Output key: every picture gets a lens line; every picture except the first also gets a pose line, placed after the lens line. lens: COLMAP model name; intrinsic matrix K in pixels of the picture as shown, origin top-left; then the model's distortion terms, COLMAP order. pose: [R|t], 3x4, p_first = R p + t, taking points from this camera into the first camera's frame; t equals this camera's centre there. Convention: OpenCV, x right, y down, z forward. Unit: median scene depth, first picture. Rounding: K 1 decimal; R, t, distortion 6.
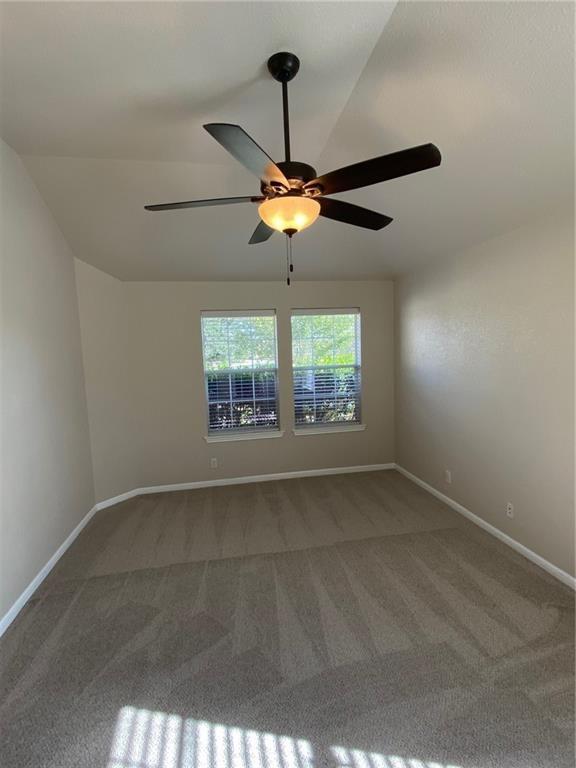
lens RADIAL K [[380.9, 0, 288.0], [0, 380.9, 384.0], [0, 0, 1]] dist [0.040678, -0.029242]
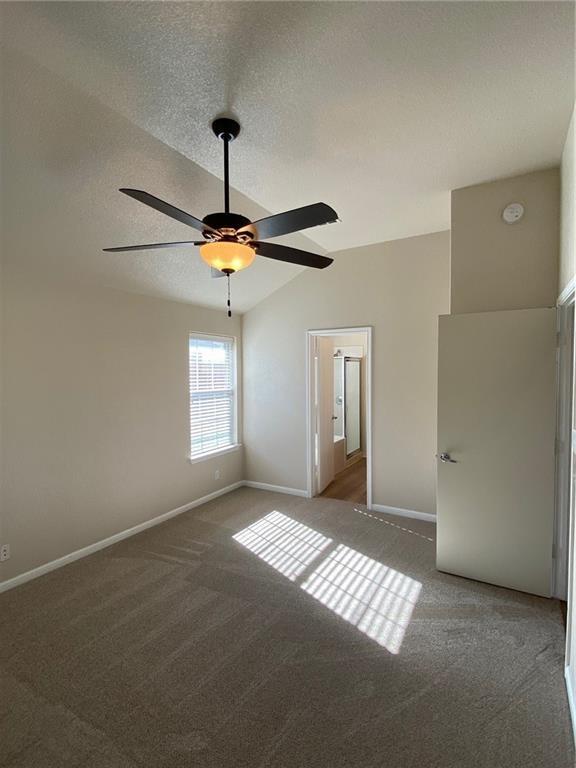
lens RADIAL K [[380.9, 0, 288.0], [0, 380.9, 384.0], [0, 0, 1]] dist [0.040678, -0.029242]
pose [[-0.761625, 0.016182, 0.647816, -0.590121], [0.090129, 0.992617, 0.081167, -0.100067], [-0.641719, 0.120206, -0.757461, 1.235404]]
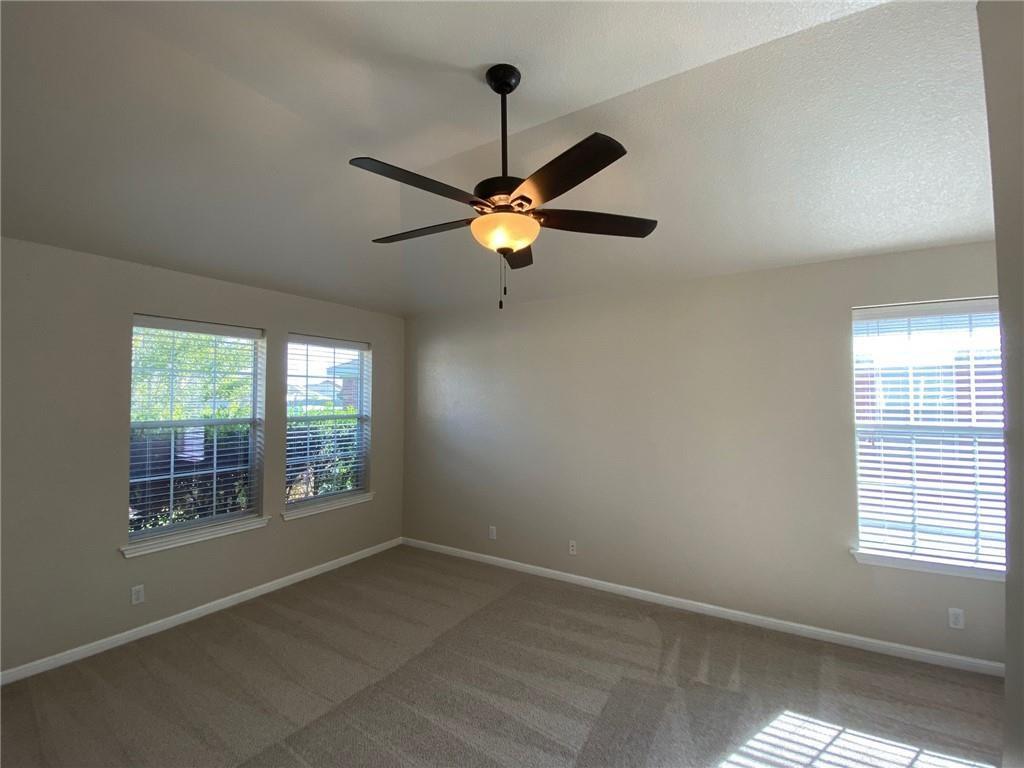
lens RADIAL K [[472.7, 0, 512.0], [0, 472.7, 384.0], [0, 0, 1]] dist [0.000084, -0.000948]
pose [[0.673540, 0.057822, 0.736886, -0.531521], [0.045176, 0.991852, -0.119121, 0.024975], [-0.737769, 0.113522, 0.665440, 0.208773]]
